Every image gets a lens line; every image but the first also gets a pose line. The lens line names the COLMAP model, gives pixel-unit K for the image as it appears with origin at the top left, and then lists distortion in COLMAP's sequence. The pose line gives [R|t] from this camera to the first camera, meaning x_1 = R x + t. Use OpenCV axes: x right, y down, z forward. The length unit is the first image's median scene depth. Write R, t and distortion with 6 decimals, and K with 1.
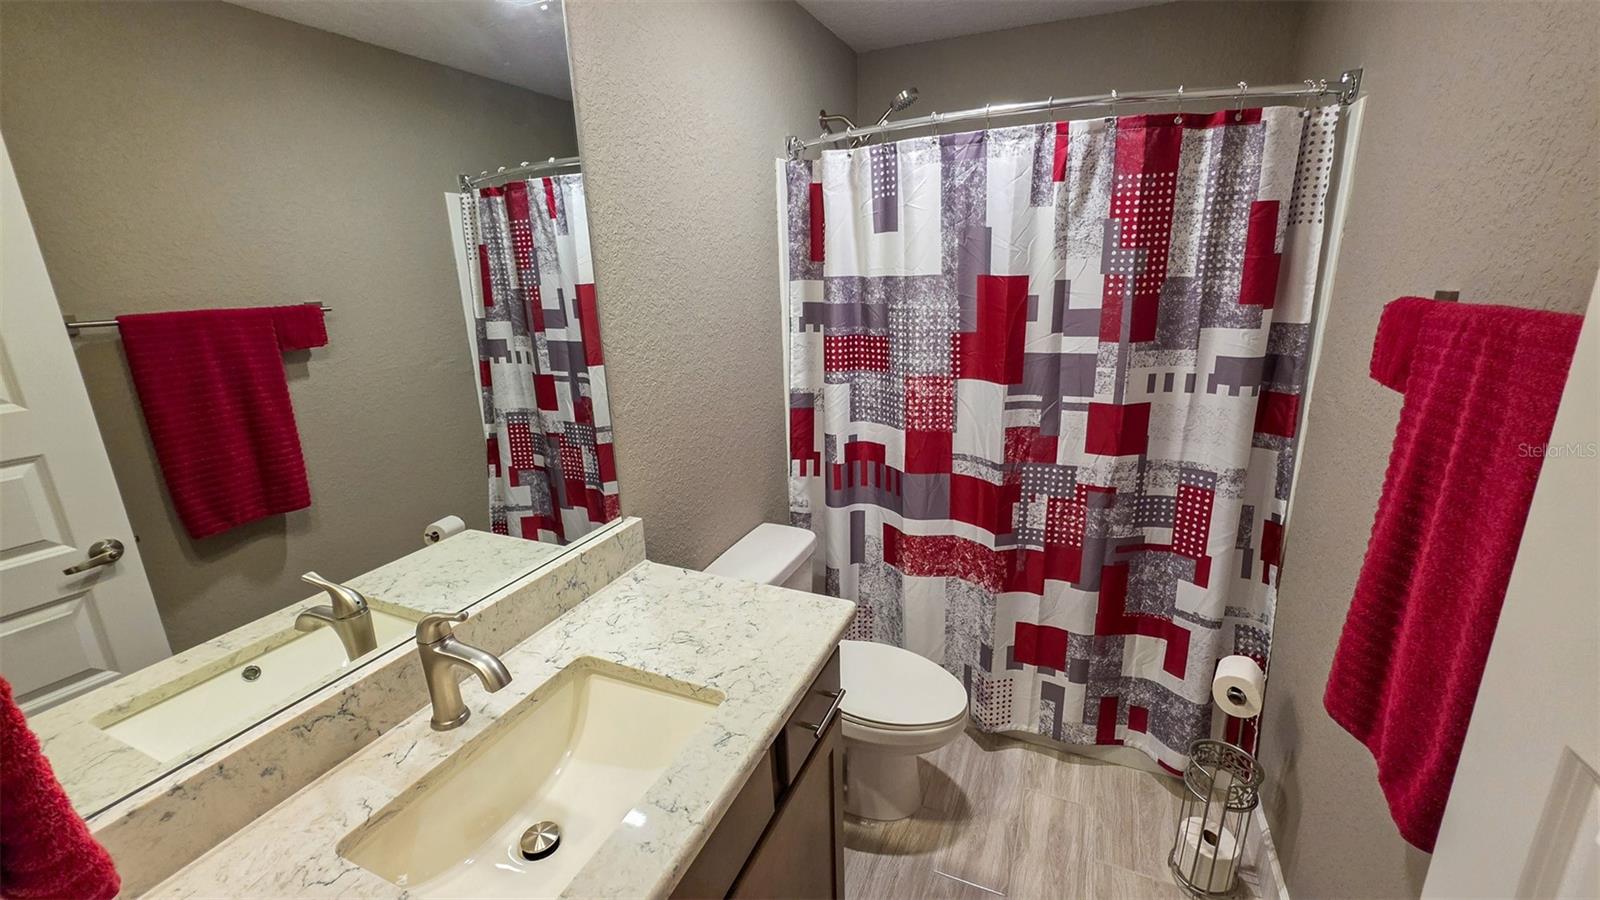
lens RADIAL K [[642.6, 0, 812.0], [0, 642.6, 449.2], [0, 0, 1]] dist [-0.005157, 0.001219]
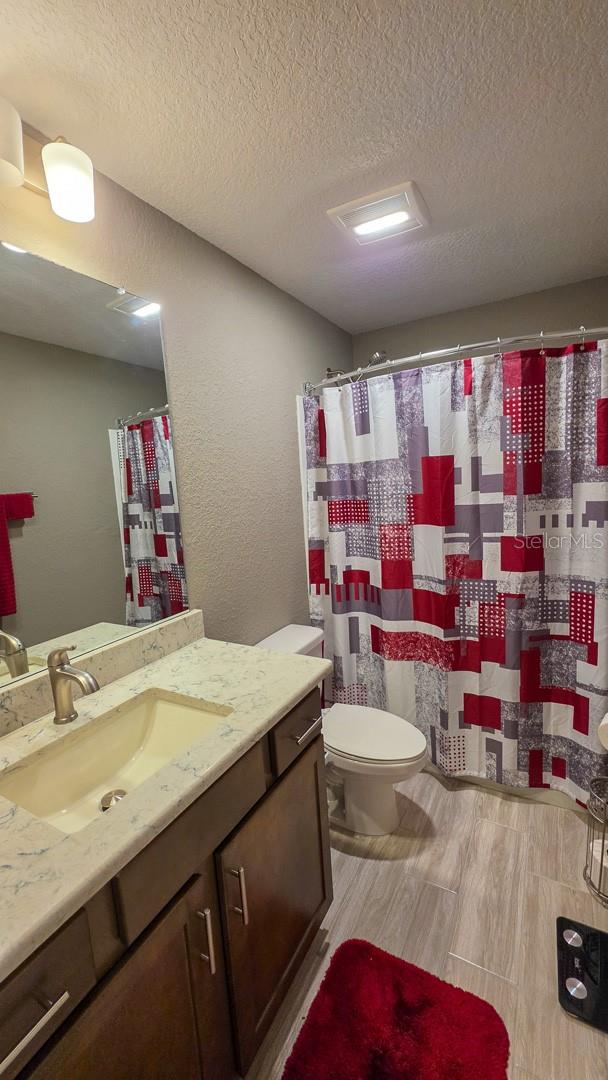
lens RADIAL K [[431.0, 0, 304.6], [0, 431.0, 542.6], [0, 0, 1]] dist [-0.003477, -0.000460]
pose [[0.993975, -0.019282, -0.107902, 0.088627], [0.004832, 0.991157, -0.132607, 0.073003], [0.109504, 0.131287, 0.985278, -0.031727]]
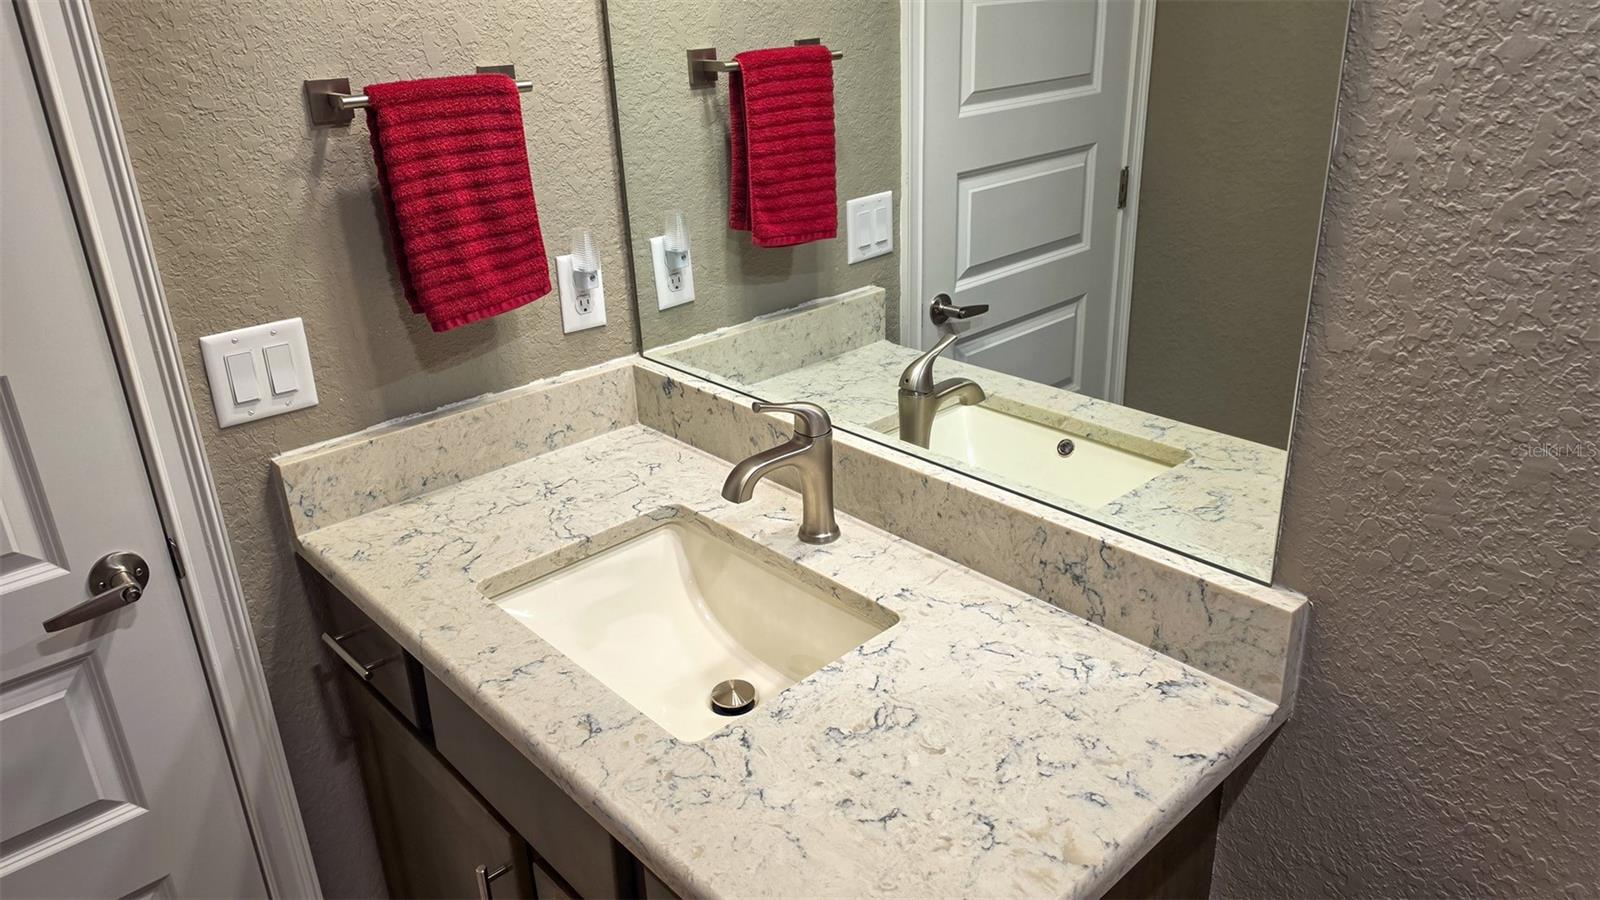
lens RADIAL K [[1098.6, 0, 840.4], [0, 1098.6, 435.8], [0, 0, 1]] dist [0.090475, -0.118677]
pose [[-0.401970, 0.386783, -0.829951, 0.322204], [-0.205004, 0.845379, 0.493263, -0.228275], [0.892409, 0.368421, -0.260525, 0.763403]]
